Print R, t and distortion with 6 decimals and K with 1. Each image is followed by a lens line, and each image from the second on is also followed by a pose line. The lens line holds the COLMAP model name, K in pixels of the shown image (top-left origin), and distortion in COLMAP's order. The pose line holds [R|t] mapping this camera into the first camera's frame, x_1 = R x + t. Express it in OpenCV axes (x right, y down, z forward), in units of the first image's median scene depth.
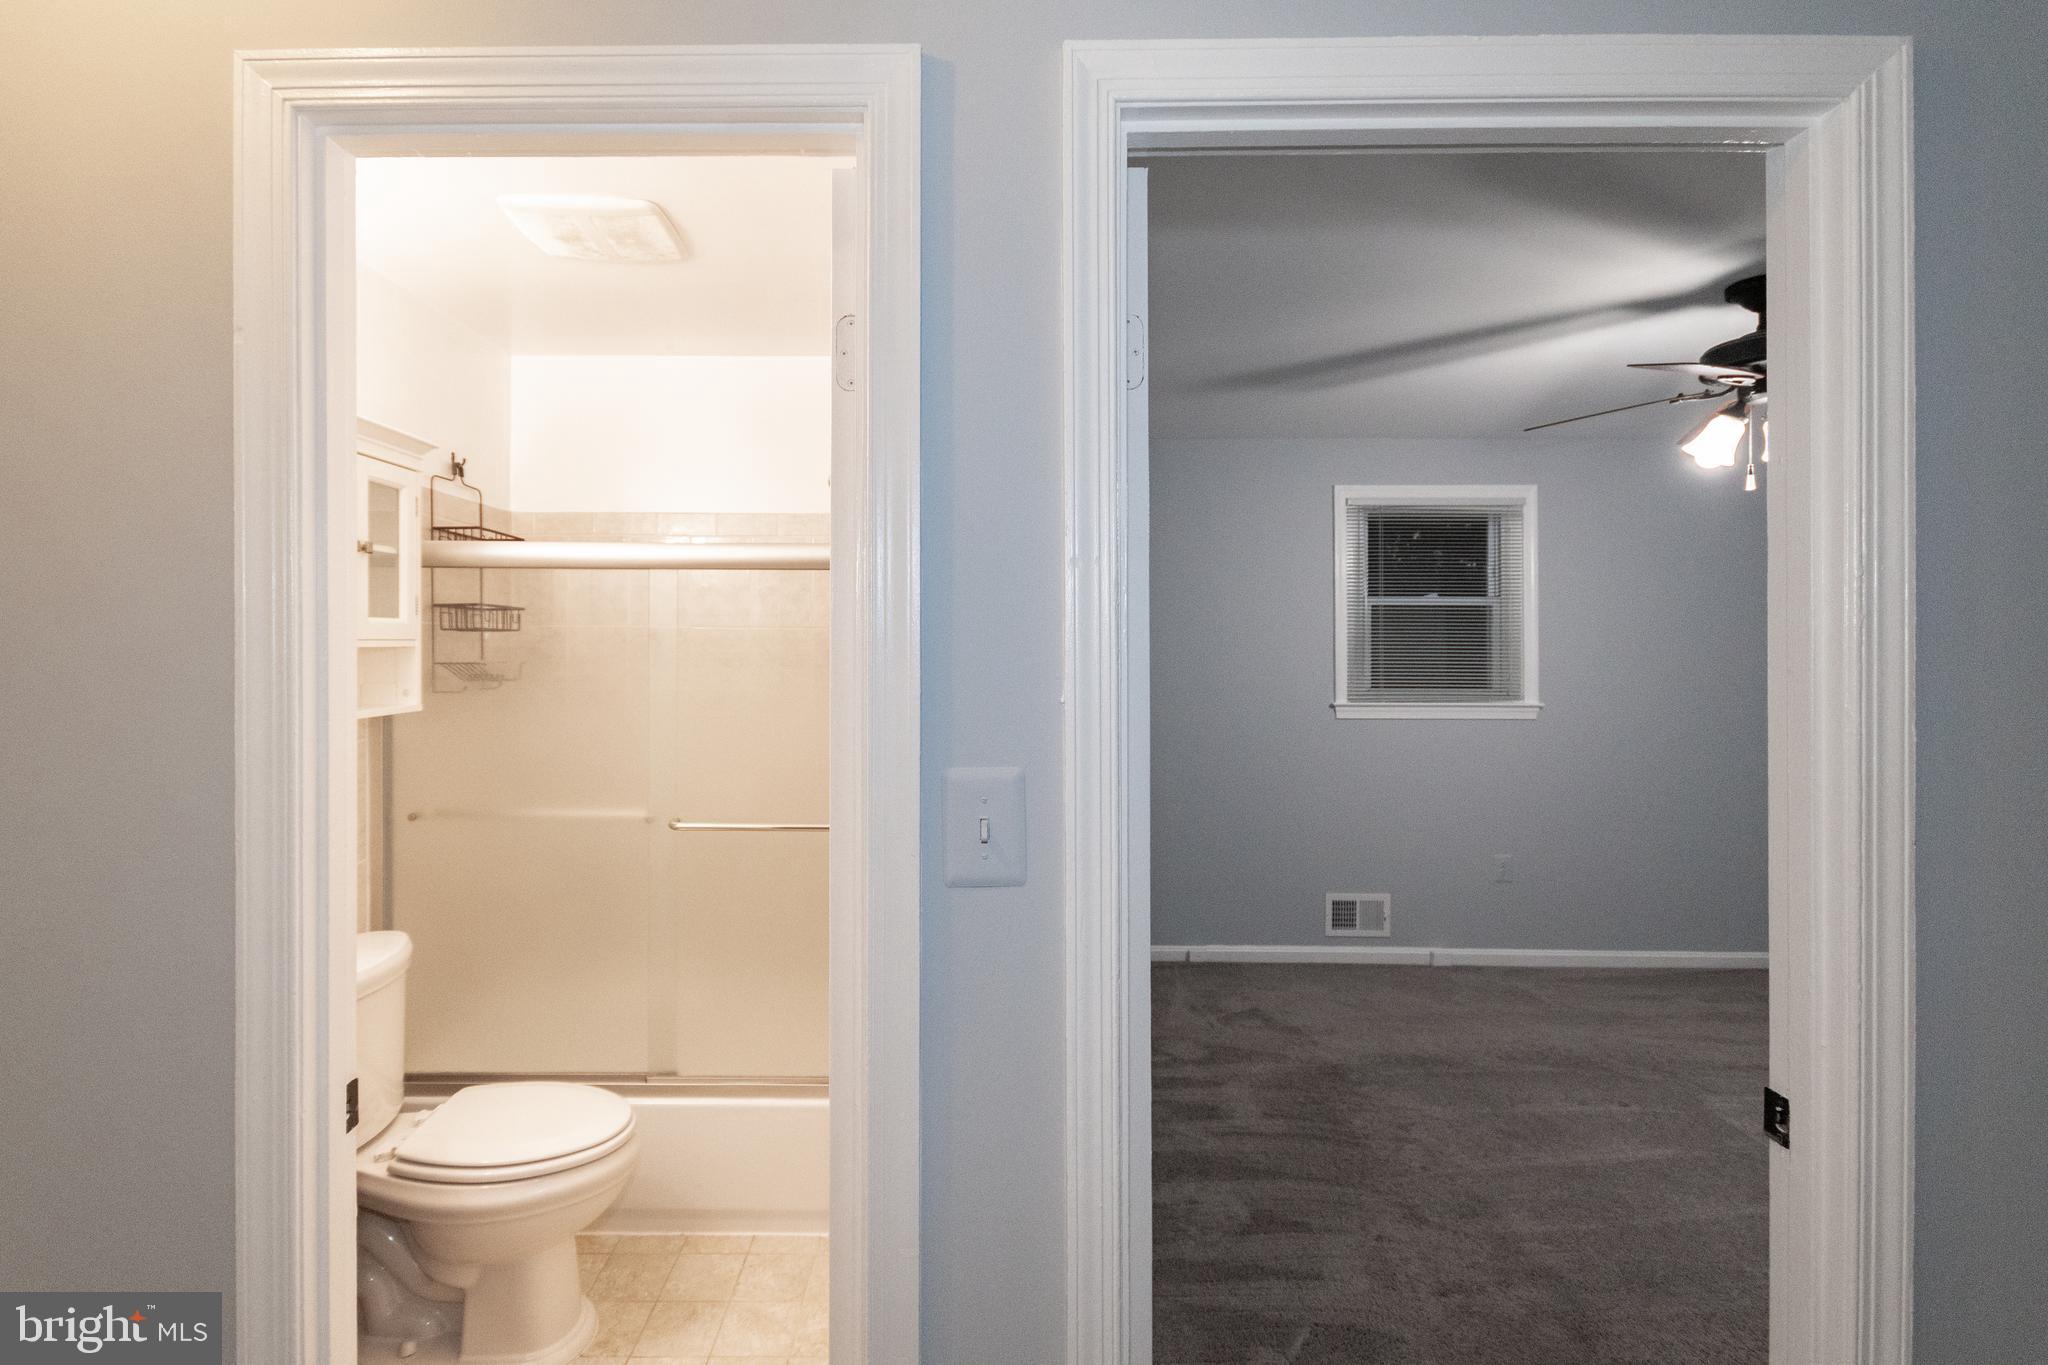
lens RADIAL K [[907.0, 0, 966.4], [0, 907.0, 660.4], [0, 0, 1]] dist [0.013863, -0.005886]
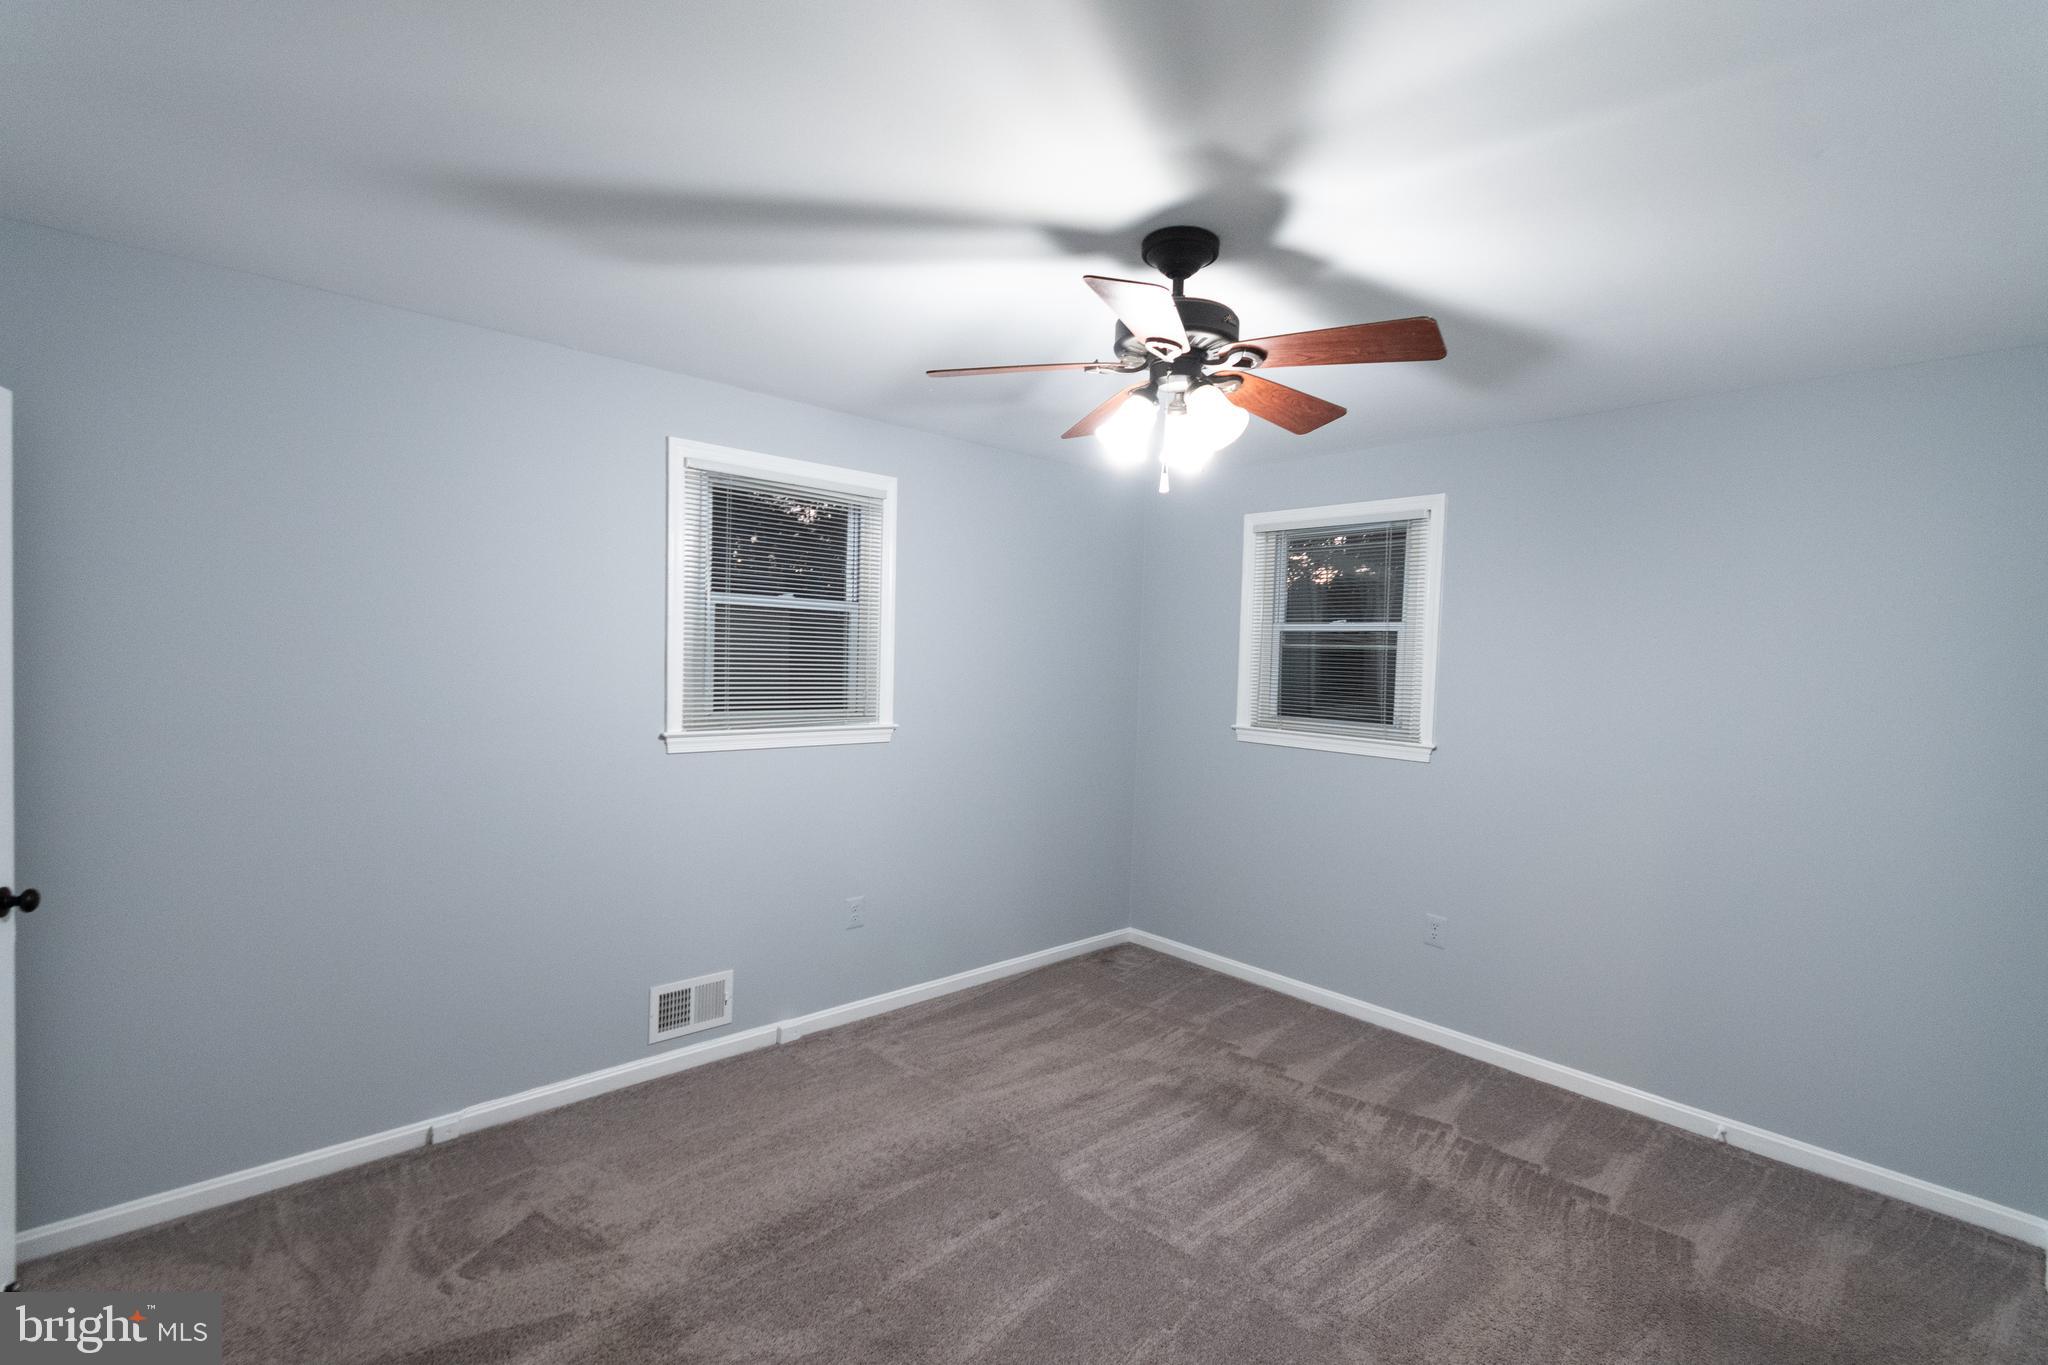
lens RADIAL K [[907.0, 0, 1022.9], [0, 907.0, 684.8], [0, 0, 1]] dist [0.013863, -0.005886]
pose [[0.732326, -0.001822, 0.680952, 0.114177], [-0.021899, 0.999416, 0.026224, -0.017946], [-0.680602, -0.034117, 0.731859, 0.262025]]
